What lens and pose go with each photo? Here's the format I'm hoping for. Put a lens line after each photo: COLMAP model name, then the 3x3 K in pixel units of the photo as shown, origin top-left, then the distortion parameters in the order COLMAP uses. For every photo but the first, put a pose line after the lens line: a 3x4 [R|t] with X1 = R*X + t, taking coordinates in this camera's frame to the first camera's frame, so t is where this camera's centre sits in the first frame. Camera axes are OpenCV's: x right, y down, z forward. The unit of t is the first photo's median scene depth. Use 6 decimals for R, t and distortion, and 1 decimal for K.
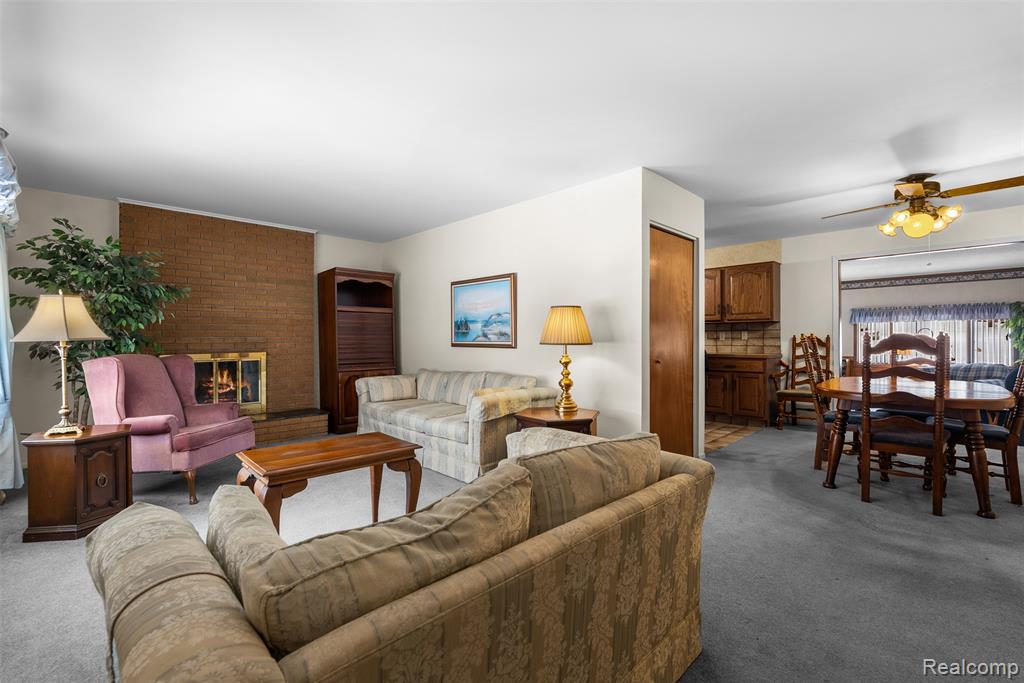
lens RADIAL K [[464.5, 0, 508.1], [0, 464.5, 338.1], [0, 0, 1]] dist [-0.001311, 0.000633]
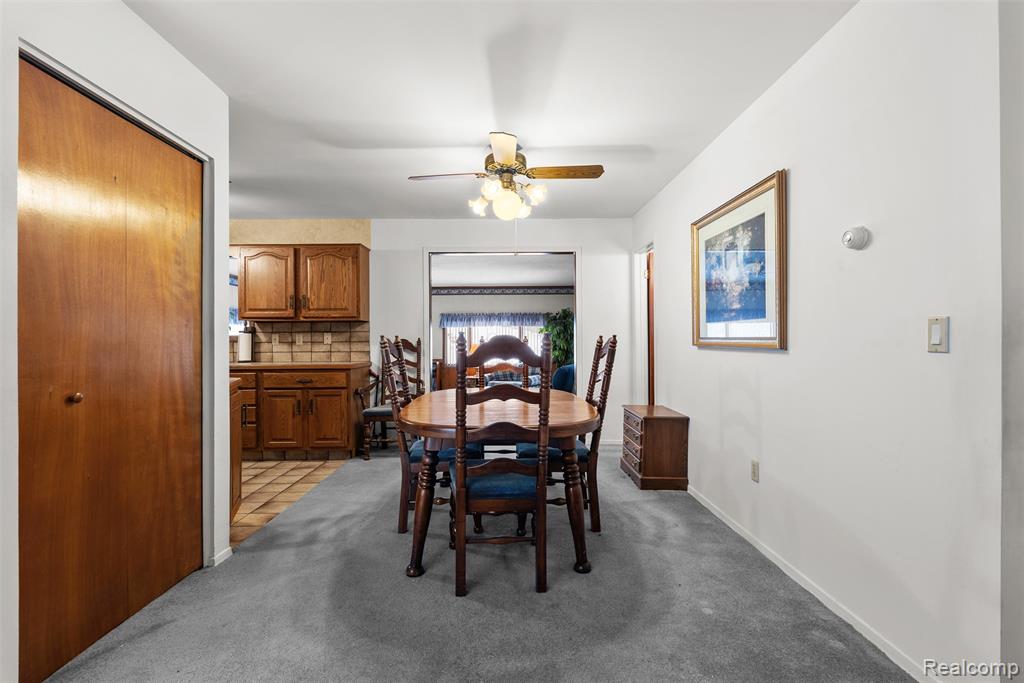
lens RADIAL K [[464.5, 0, 513.6], [0, 464.5, 342.3], [0, 0, 1]] dist [-0.001311, 0.000633]
pose [[0.701533, -0.003023, 0.712631, 0.200268], [0.002217, 0.999995, 0.002060, -0.000366], [-0.712634, 0.000135, 0.701536, 0.273240]]
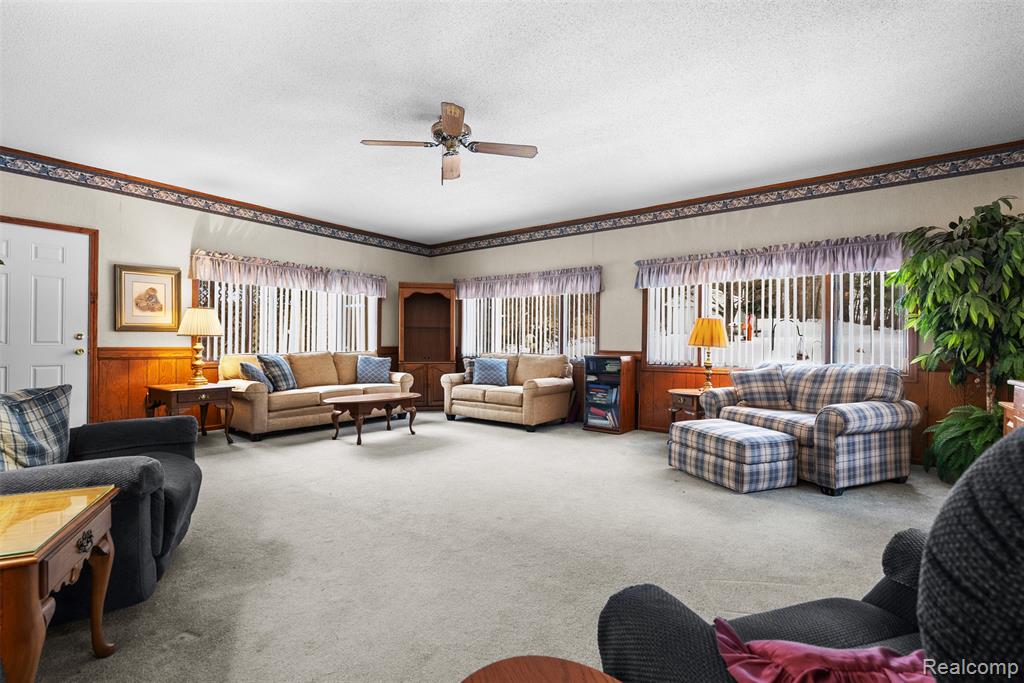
lens RADIAL K [[464.5, 0, 514.1], [0, 464.5, 343.1], [0, 0, 1]] dist [-0.001311, 0.000633]
pose [[0.989760, 0.005360, 0.142644, 0.980626], [-0.006360, 0.999958, 0.006560, 0.051452], [-0.142603, -0.007400, 0.989752, 0.925750]]
